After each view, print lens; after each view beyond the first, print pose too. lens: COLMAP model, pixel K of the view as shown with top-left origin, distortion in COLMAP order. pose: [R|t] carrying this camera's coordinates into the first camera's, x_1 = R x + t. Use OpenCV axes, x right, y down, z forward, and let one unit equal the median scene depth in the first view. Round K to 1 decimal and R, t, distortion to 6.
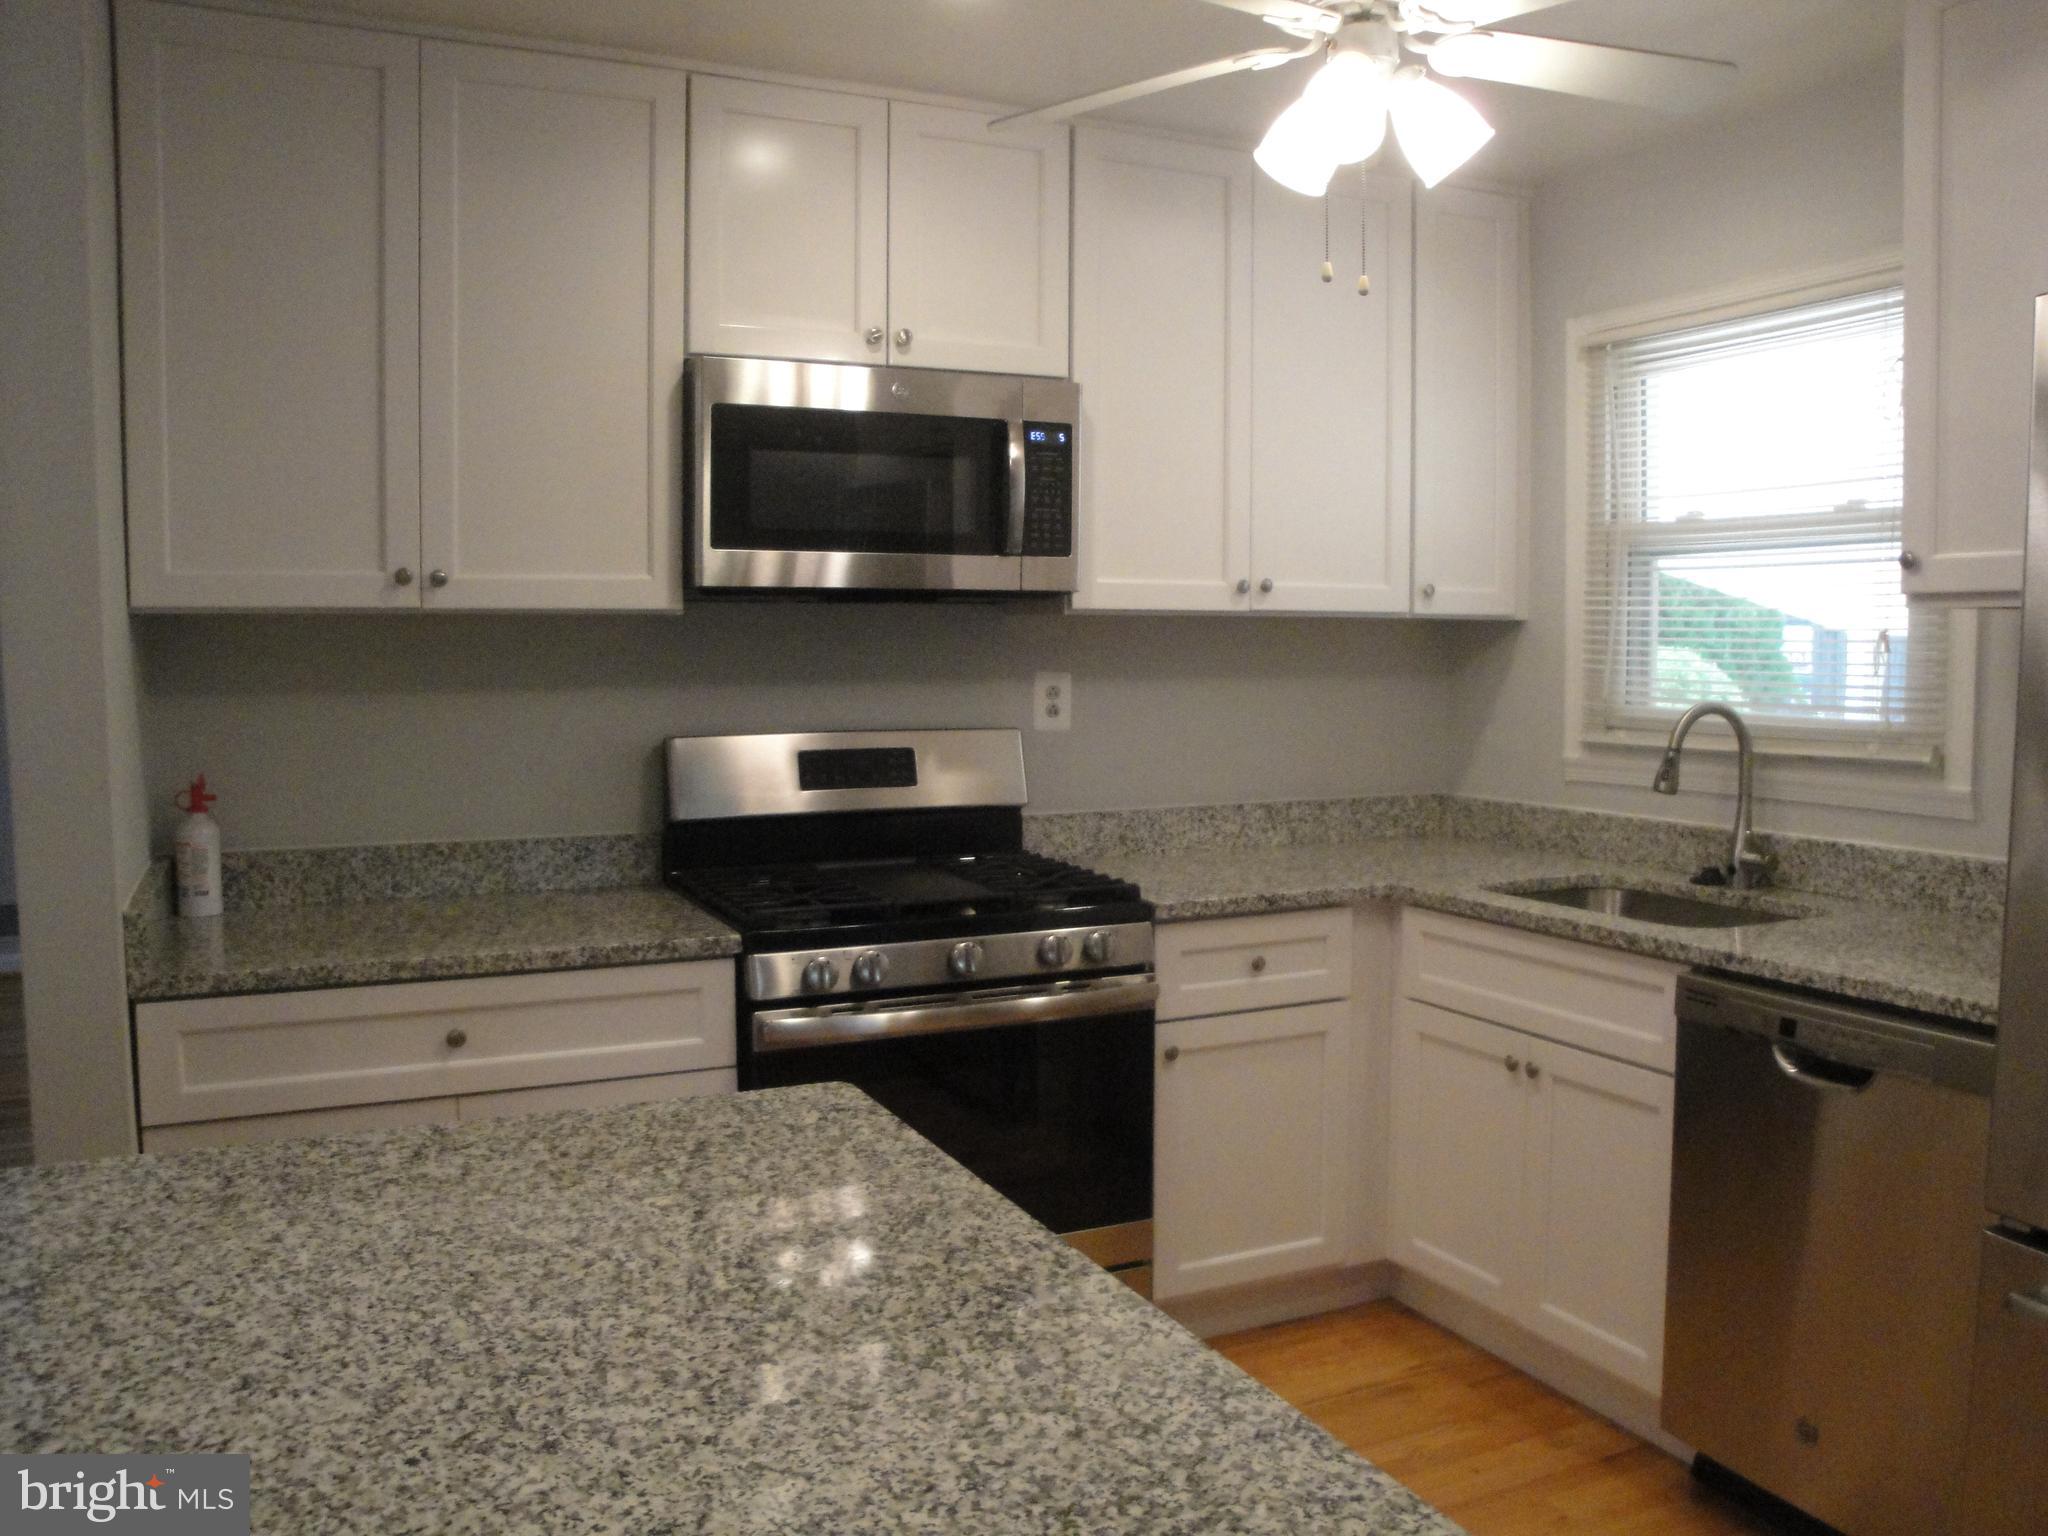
lens RADIAL K [[1646.4, 0, 1062.7], [0, 1646.4, 760.1], [0, 0, 1]] dist [-0.161765, 0.125446]
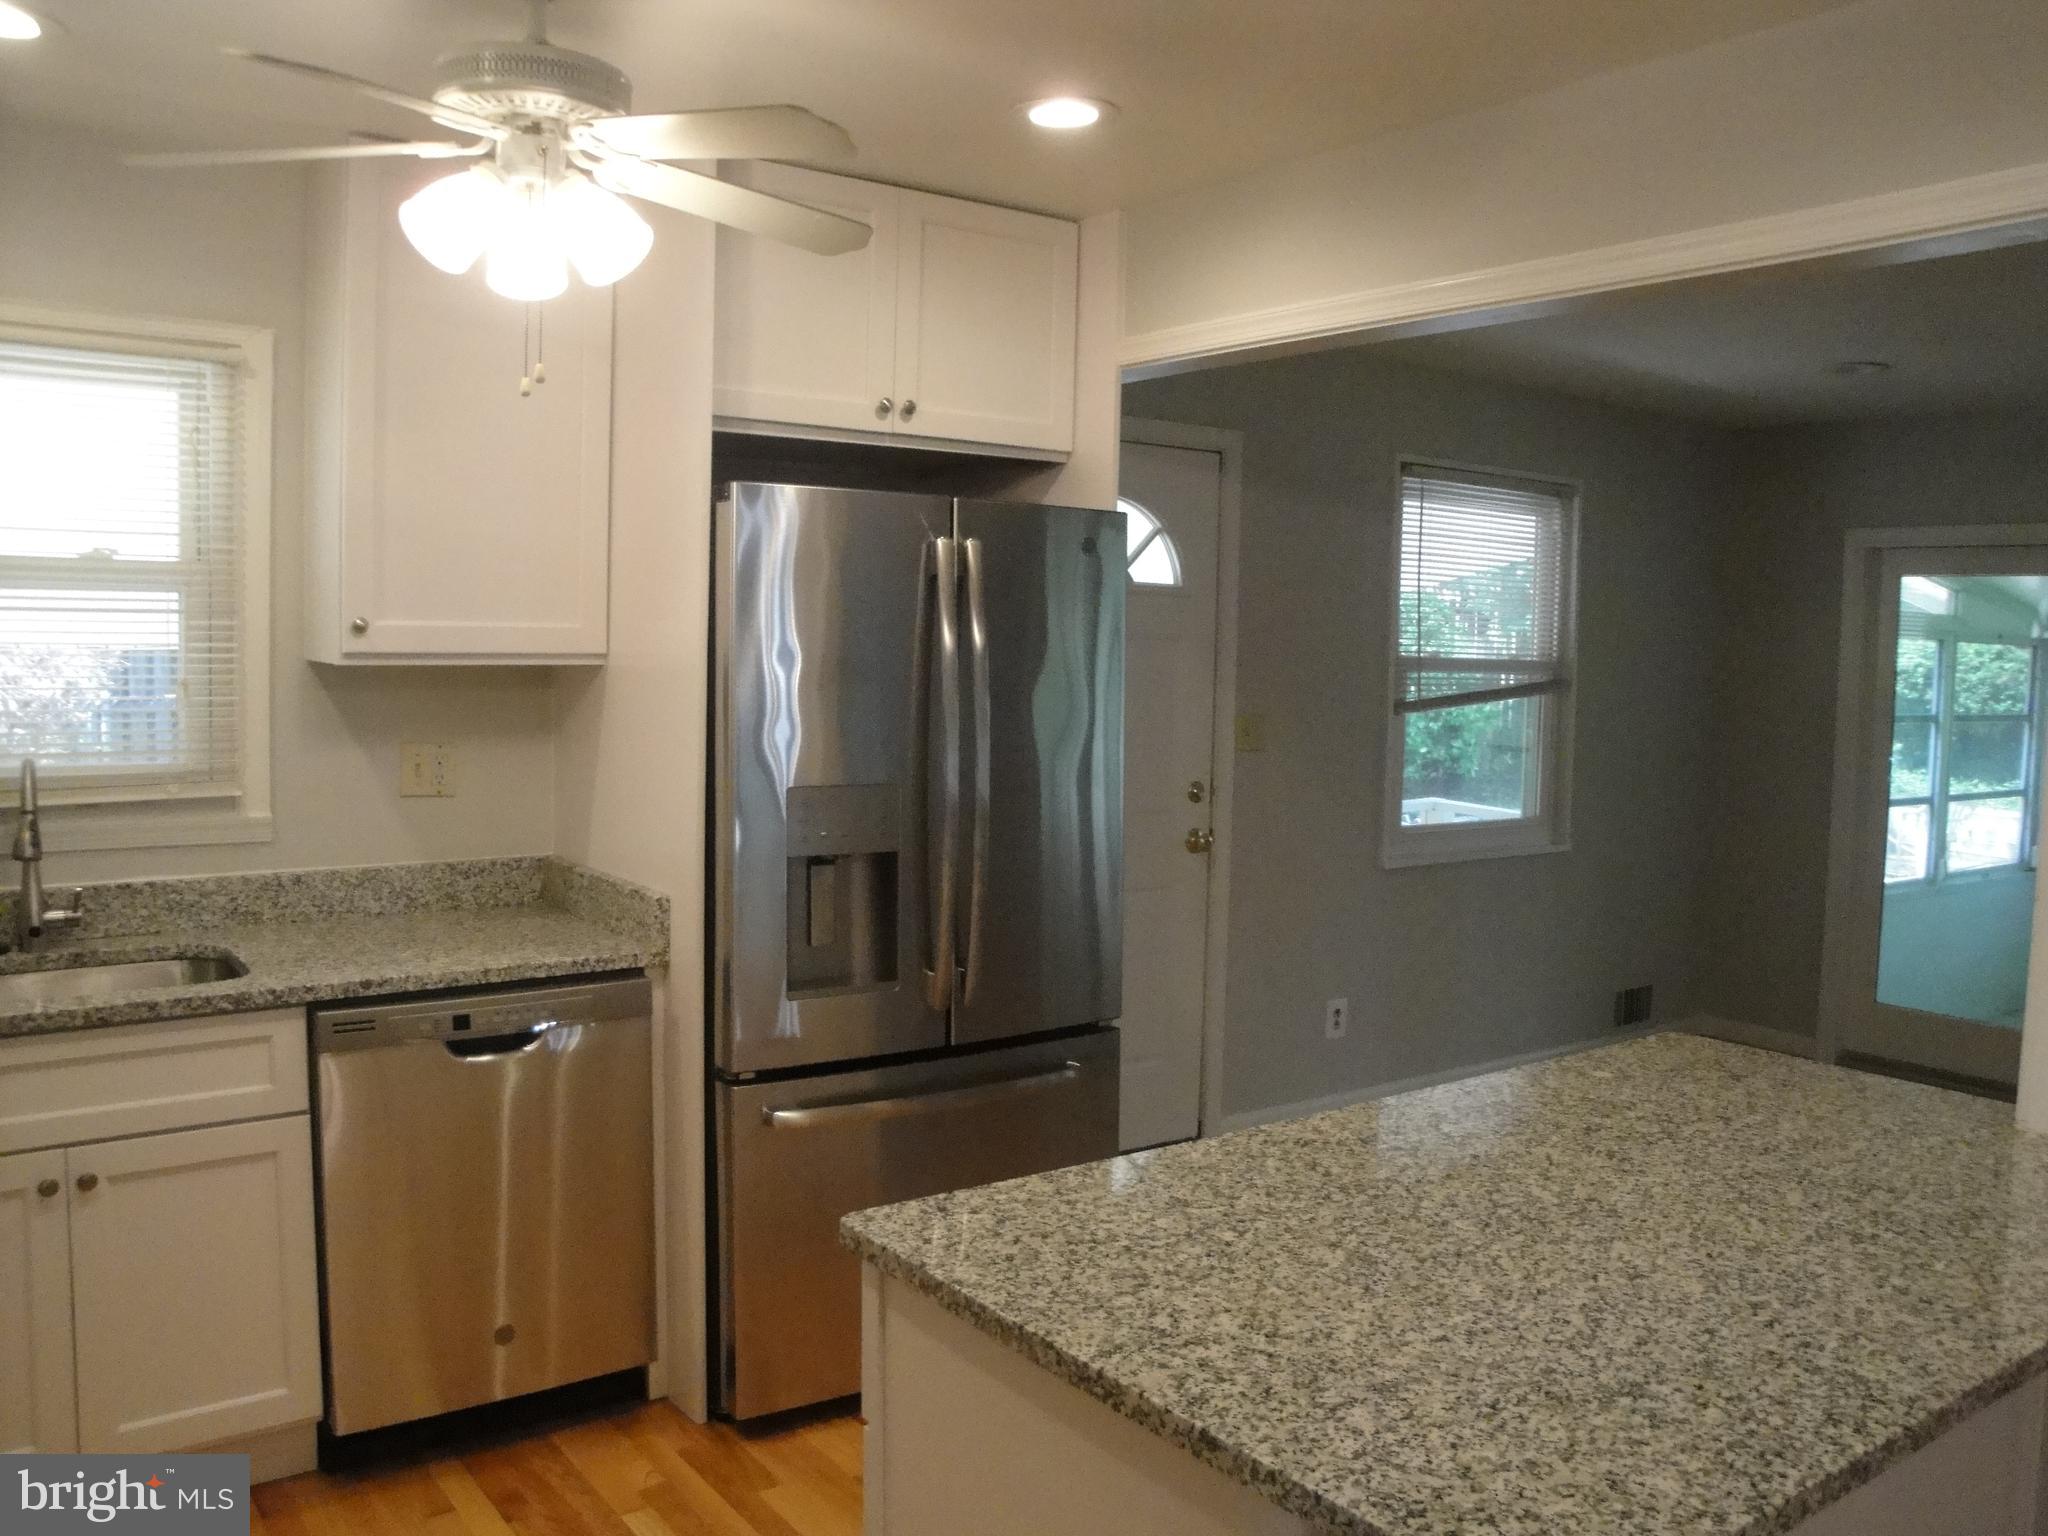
lens RADIAL K [[1646.4, 0, 1062.7], [0, 1646.4, 760.1], [0, 0, 1]] dist [-0.161765, 0.125446]
pose [[-0.181639, -0.076574, 0.980379, -1.294819], [0.049099, 0.995014, 0.086814, -0.181249], [-0.982139, 0.063904, -0.176974, 1.218519]]
